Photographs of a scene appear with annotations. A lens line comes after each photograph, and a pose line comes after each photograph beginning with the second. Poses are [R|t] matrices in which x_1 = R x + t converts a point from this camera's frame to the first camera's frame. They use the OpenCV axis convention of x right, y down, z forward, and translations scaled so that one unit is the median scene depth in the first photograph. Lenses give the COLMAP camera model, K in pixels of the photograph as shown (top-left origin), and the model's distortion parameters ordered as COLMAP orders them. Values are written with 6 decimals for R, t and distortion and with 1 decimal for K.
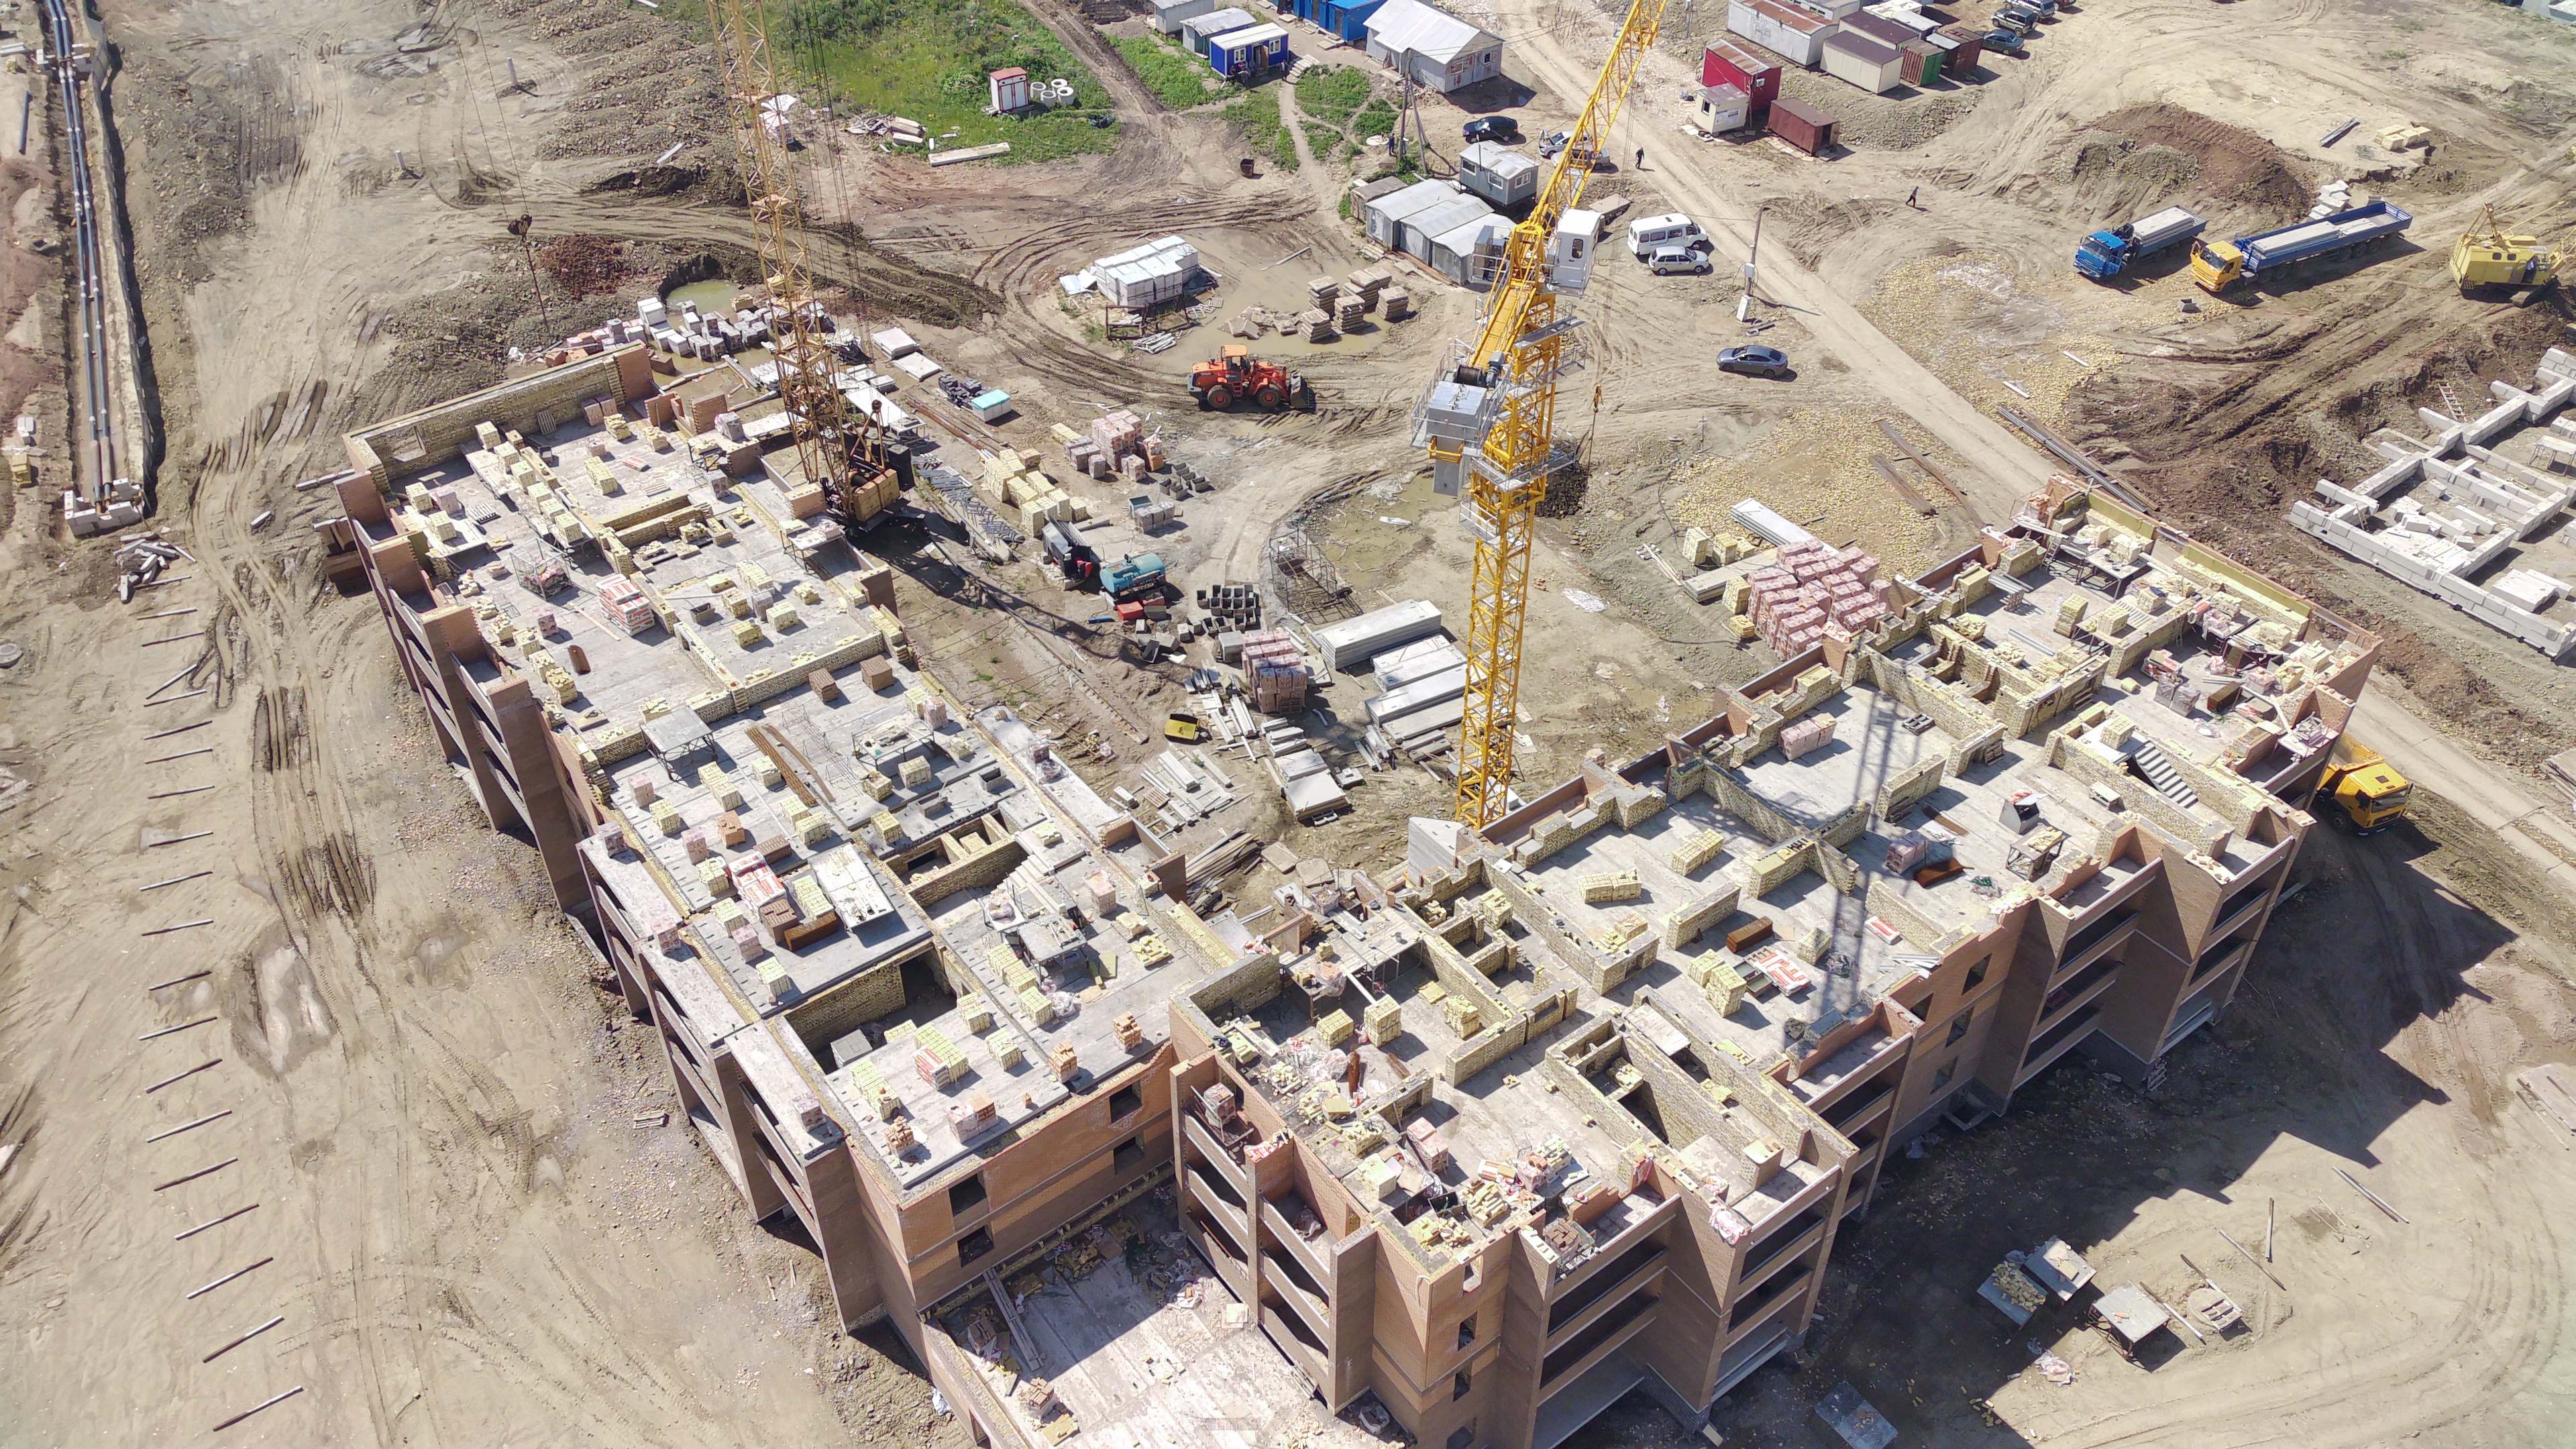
lens RADIAL K [[2015.3, 0, 1286.4], [0, 2015.3, 744.6], [0, 0, 1]] dist [0.080869, -0.118983]
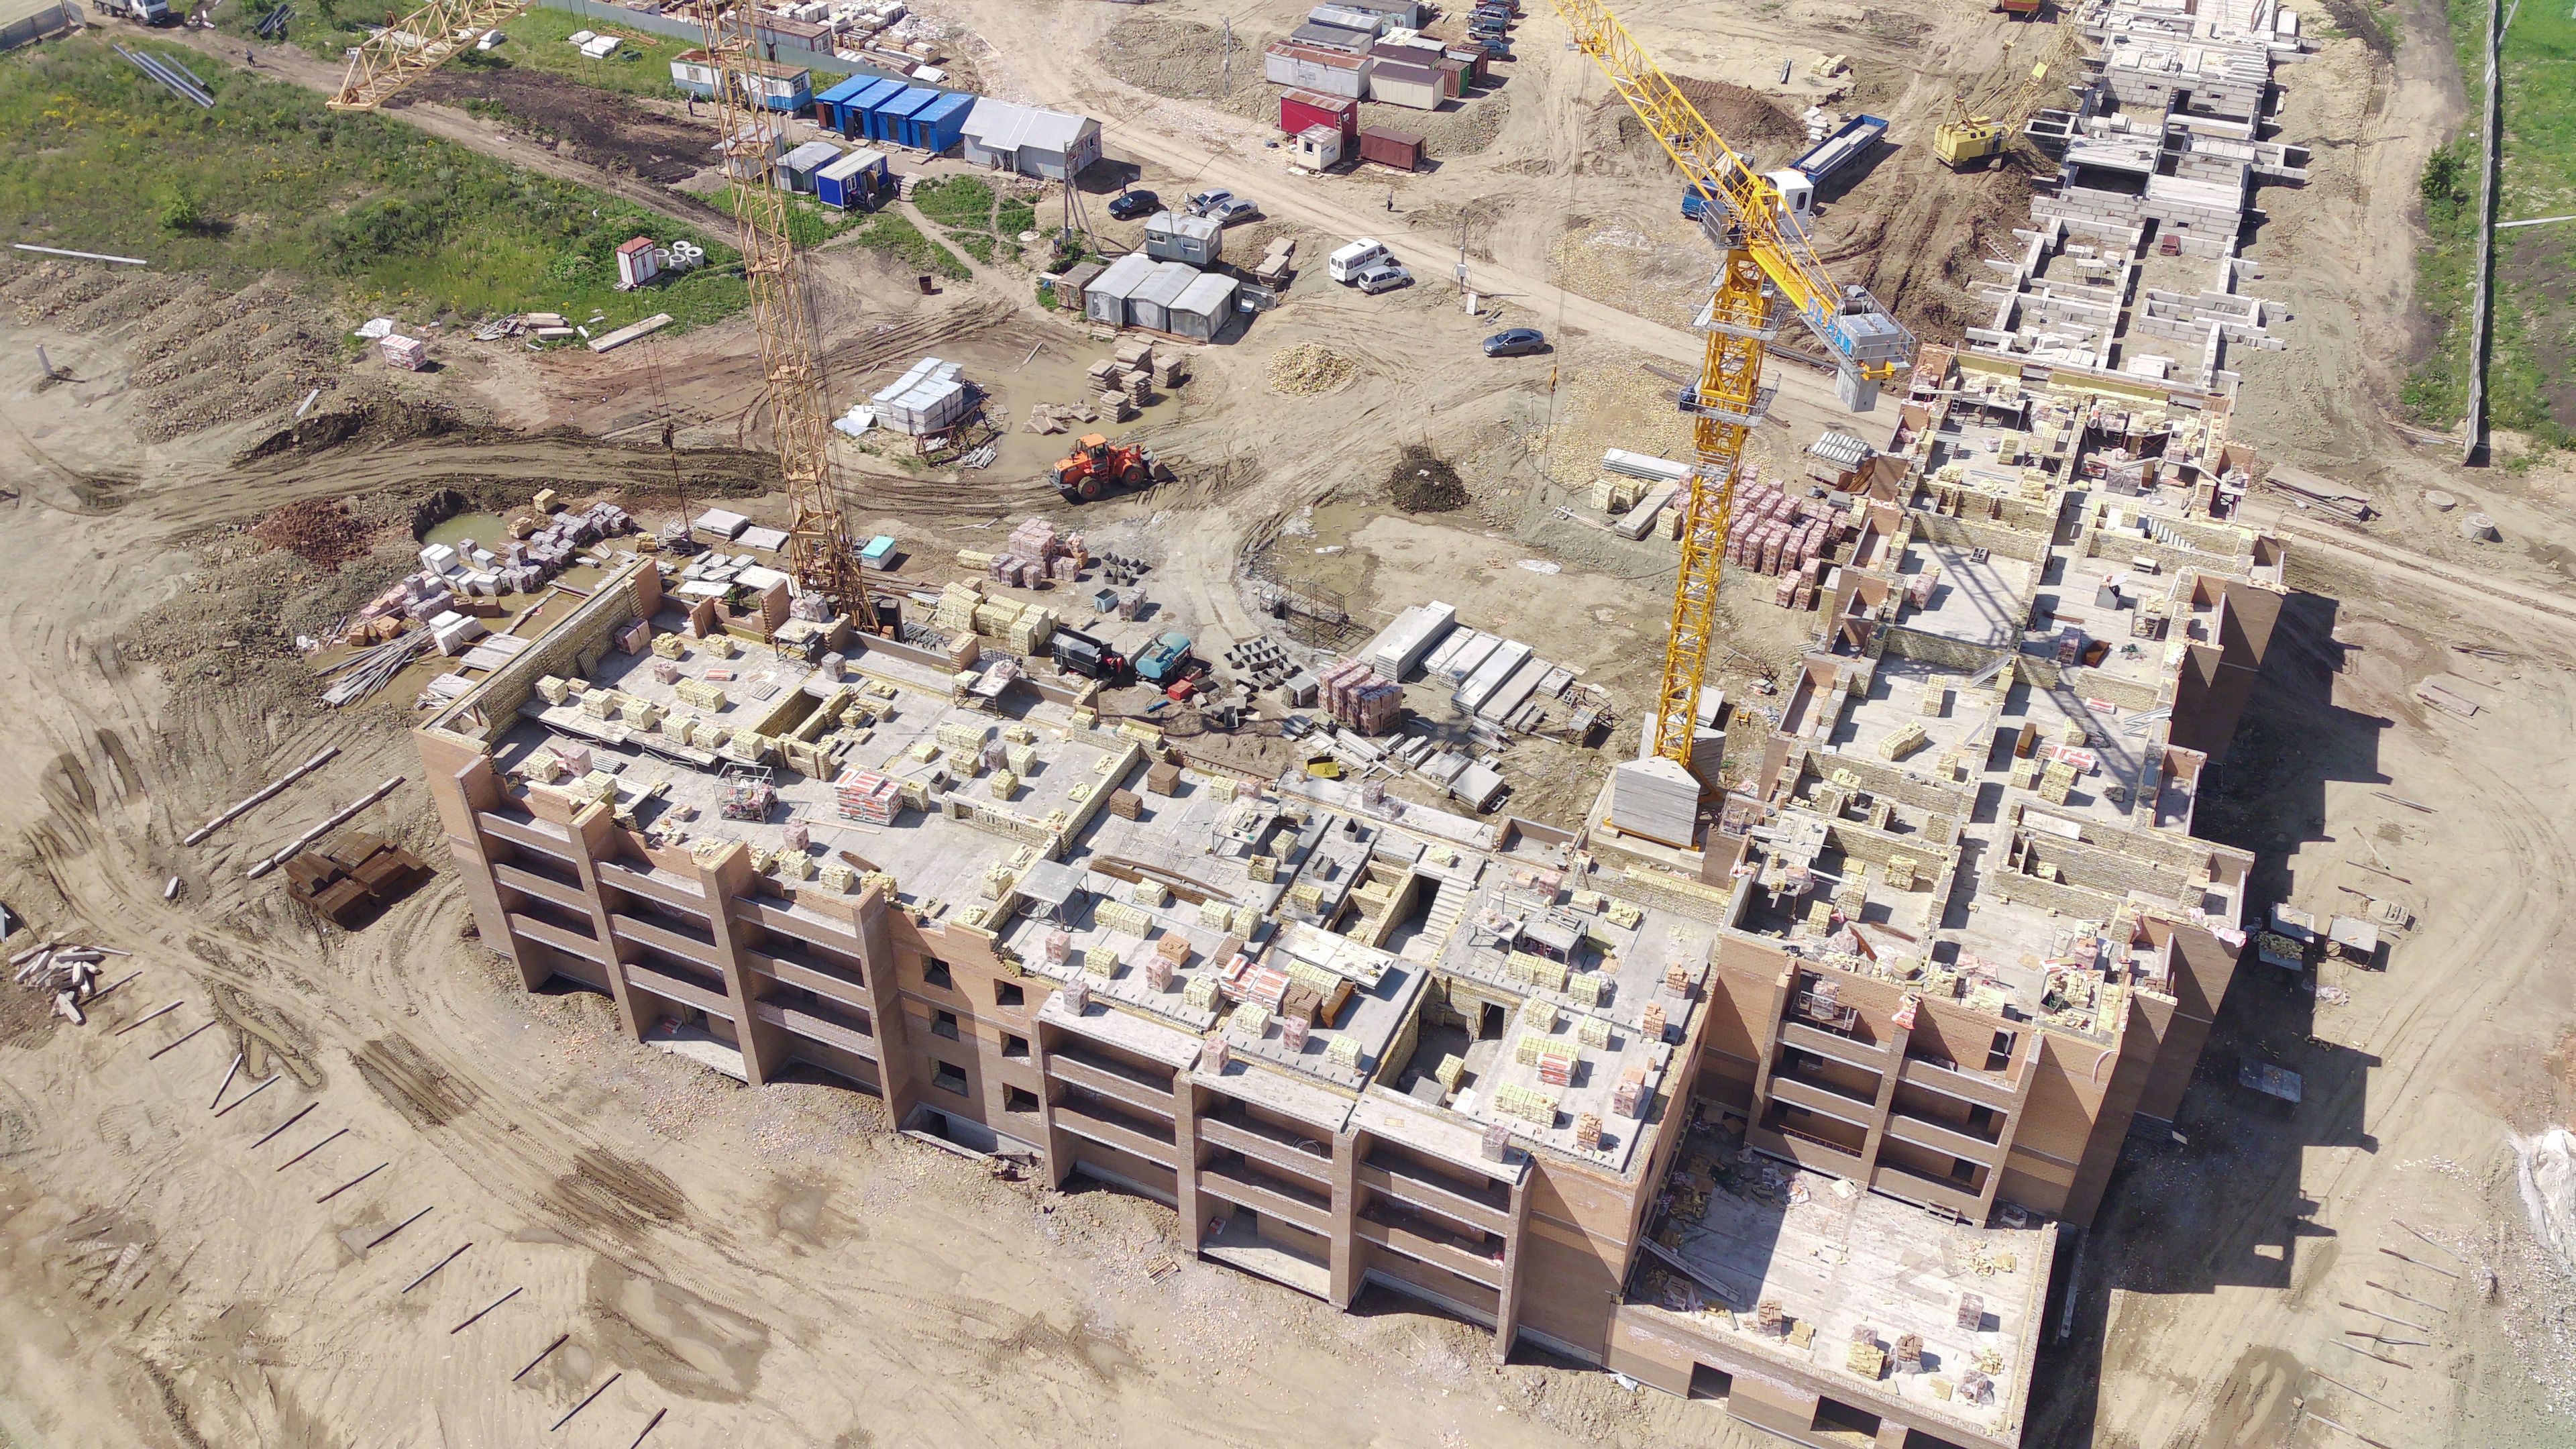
lens RADIAL K [[2019.0, 0, 1283.1], [0, 2019.0, 731.2], [0, 0, 1]] dist [0.109939, -0.191030]
pose [[0.877899, -0.288784, 0.381965, -0.359257], [0.309297, 0.950931, 0.008068, -0.032513], [-0.365552, 0.111058, 0.924142, 0.033930]]
